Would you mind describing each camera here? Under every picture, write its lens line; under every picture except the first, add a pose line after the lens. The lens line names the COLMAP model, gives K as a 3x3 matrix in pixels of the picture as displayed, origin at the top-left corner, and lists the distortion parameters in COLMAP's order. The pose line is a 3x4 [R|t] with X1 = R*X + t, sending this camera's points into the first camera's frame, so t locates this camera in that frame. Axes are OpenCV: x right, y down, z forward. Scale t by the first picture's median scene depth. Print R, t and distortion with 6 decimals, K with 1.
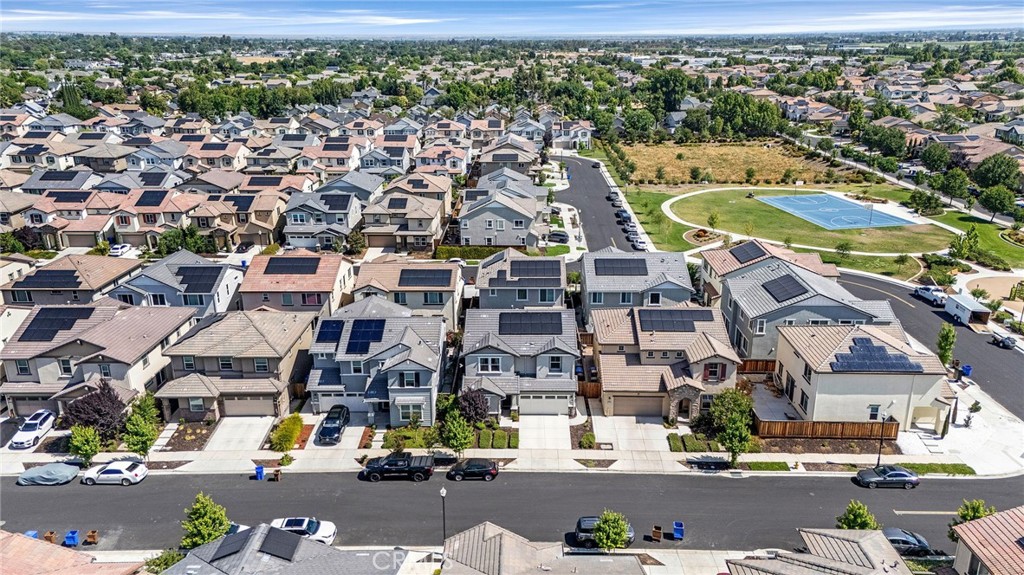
lens RADIAL K [[747.6, 0, 512.0], [0, 747.6, 287.5], [0, 0, 1]] dist [0.127402, -0.101549]
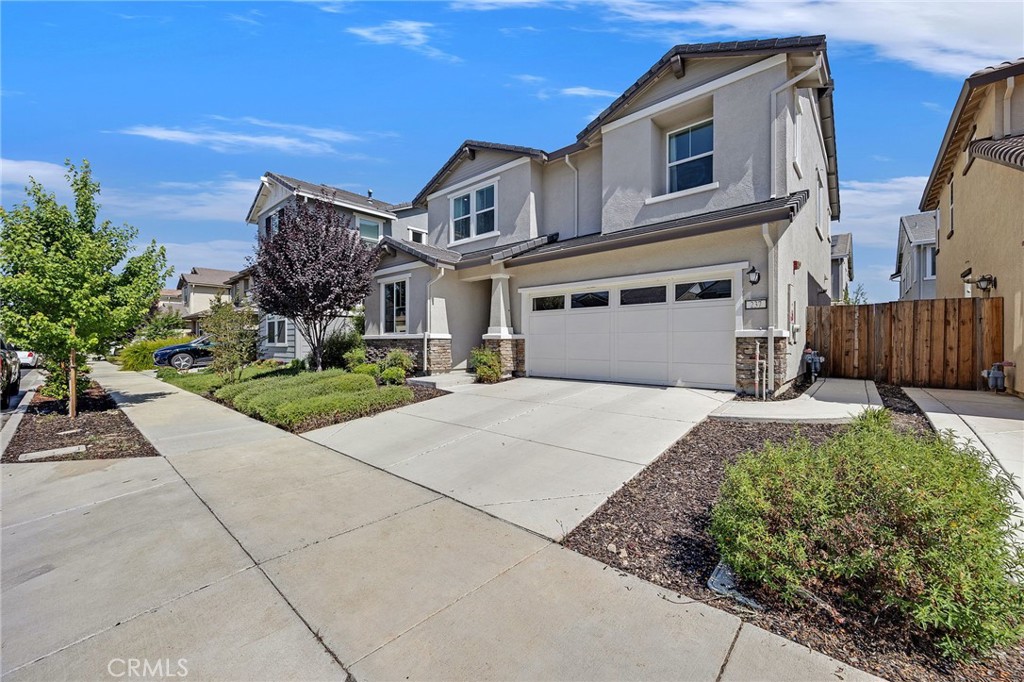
lens RADIAL K [[392.8, 0, 512.0], [0, 392.8, 341.0], [0, 0, 1]] dist [-0.002696, 0.000182]
pose [[0.760456, -0.004913, -0.649371, 0.092982], [-0.209566, 0.944613, -0.252562, 0.192822], [0.614645, 0.328149, 0.717307, 0.893113]]
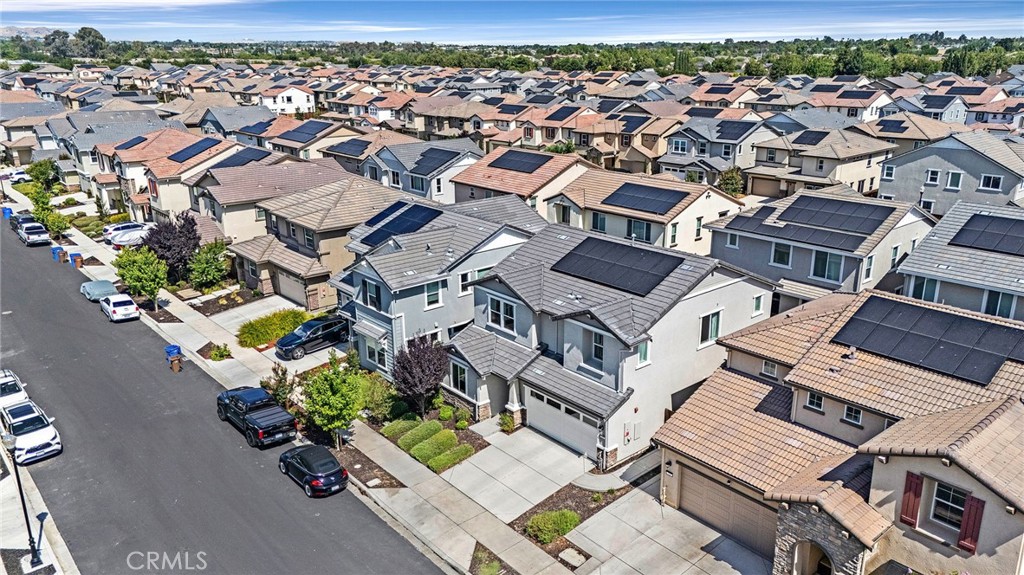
lens RADIAL K [[747.6, 0, 512.0], [0, 747.6, 287.5], [0, 0, 1]] dist [0.127402, -0.101549]
pose [[0.667676, 0.227680, -0.708781, 0.341851], [-0.232401, 0.968249, 0.092105, 0.033817], [0.707247, 0.103224, 0.699390, 0.623342]]
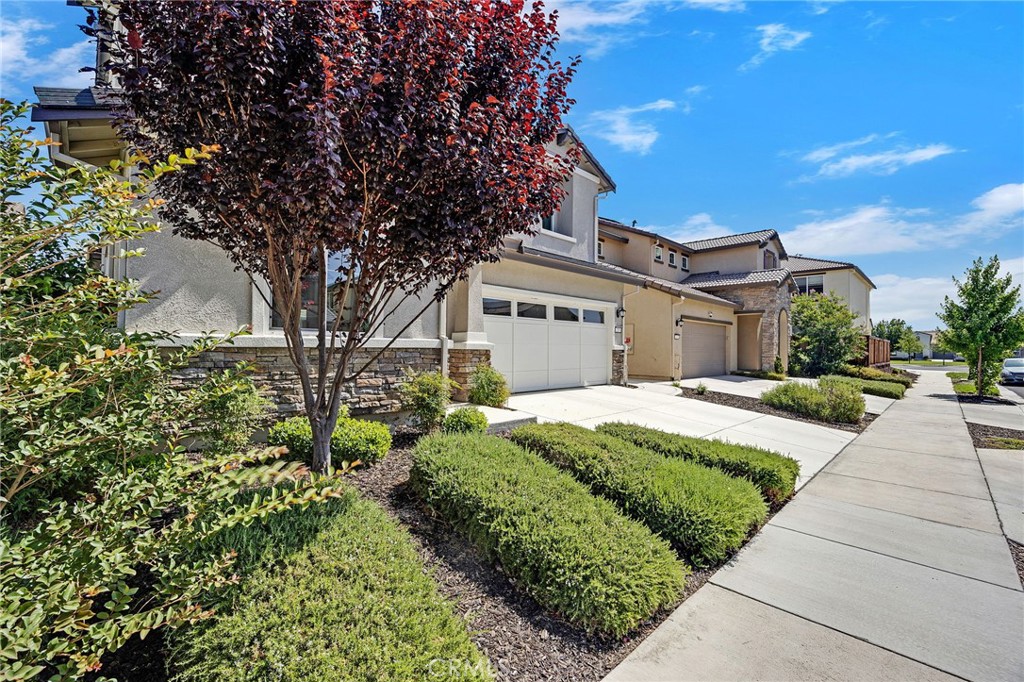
lens RADIAL K [[434.9, 0, 514.8], [0, 434.9, 341.5], [0, 0, 1]] dist [-0.000590, -0.000096]
pose [[0.694708, 0.015707, 0.719121, -0.065725], [0.223608, 0.945509, -0.236669, 0.185057], [-0.683652, 0.325217, 0.653340, 0.909163]]
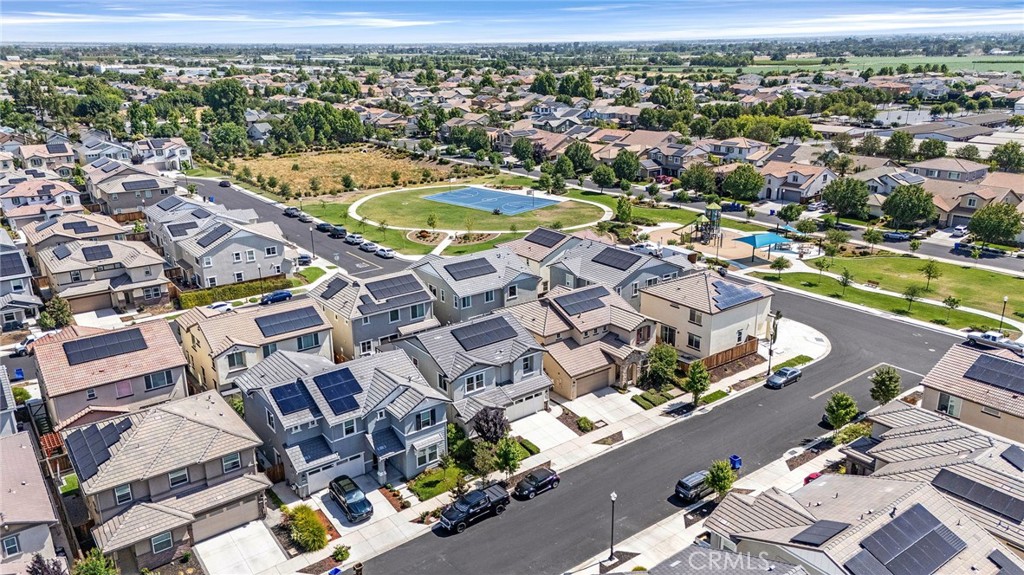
lens RADIAL K [[747.6, 0, 512.0], [0, 747.6, 287.5], [0, 0, 1]] dist [0.127402, -0.101549]
pose [[0.788315, -0.194786, 0.583625, -0.526205], [0.201611, 0.977972, 0.054080, -0.059212], [-0.581303, 0.075033, 0.810220, 0.175159]]
